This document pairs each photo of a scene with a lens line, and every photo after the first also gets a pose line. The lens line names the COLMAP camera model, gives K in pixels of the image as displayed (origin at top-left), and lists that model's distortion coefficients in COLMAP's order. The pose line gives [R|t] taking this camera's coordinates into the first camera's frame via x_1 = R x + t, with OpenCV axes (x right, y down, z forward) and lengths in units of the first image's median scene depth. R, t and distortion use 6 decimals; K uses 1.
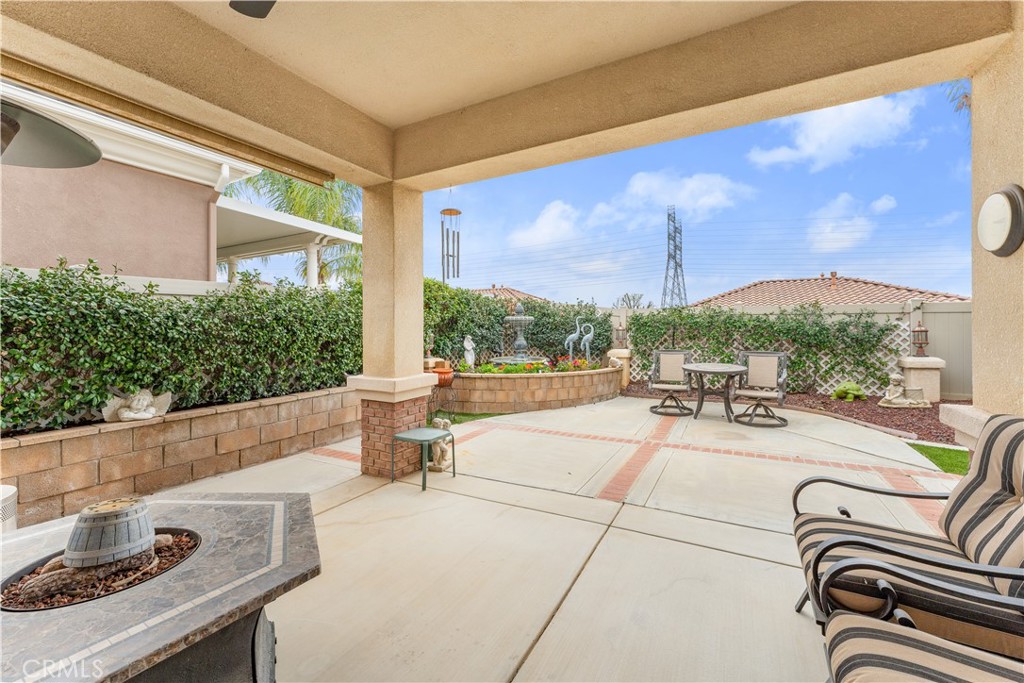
lens RADIAL K [[410.7, 0, 504.6], [0, 410.7, 327.4], [0, 0, 1]] dist [0.002444, 0.000966]
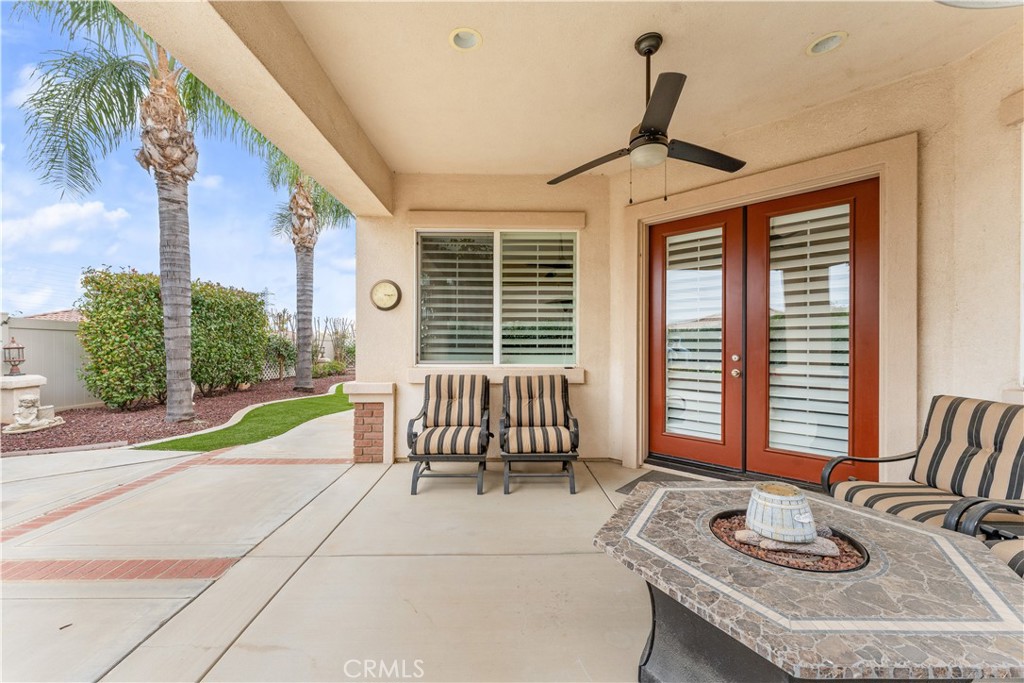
lens RADIAL K [[410.7, 0, 512.6], [0, 410.7, 340.8], [0, 0, 1]] dist [0.002444, 0.000966]
pose [[-0.507925, 0.015473, 0.861262, -1.201618], [0.002136, 0.999858, -0.016703, 0.036726], [-0.861399, -0.006645, -0.507886, 1.700710]]
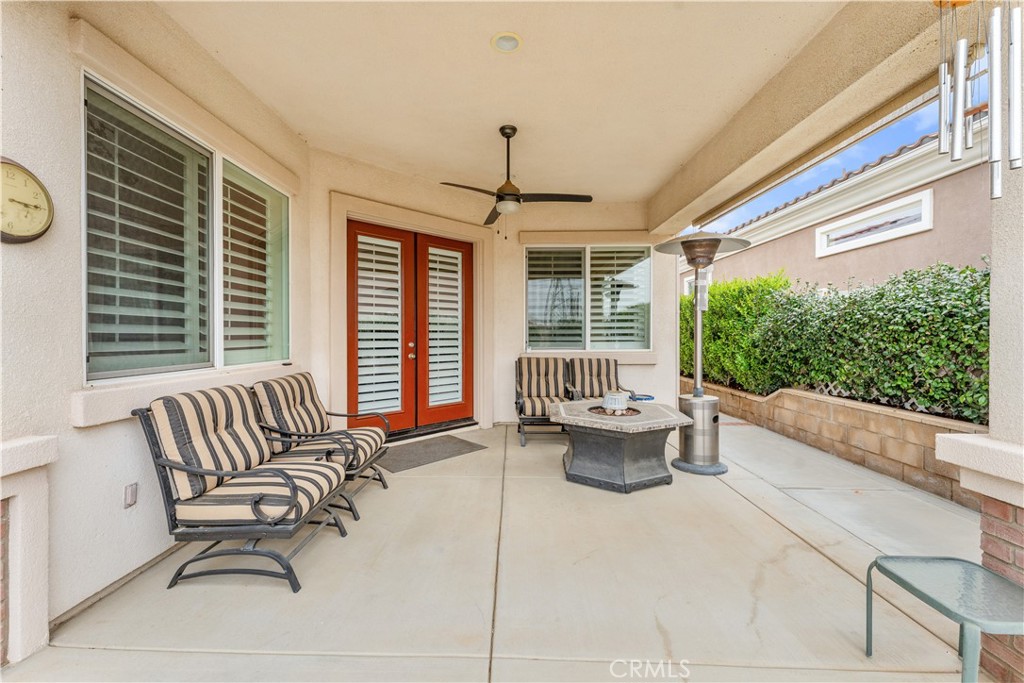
lens RADIAL K [[410.7, 0, 510.8], [0, 410.7, 339.9], [0, 0, 1]] dist [0.002444, 0.000966]
pose [[-0.876484, 0.023646, -0.480850, 0.780786], [0.020444, 0.999720, 0.011897, 0.038399], [0.480997, 0.000597, -0.876722, 2.415291]]
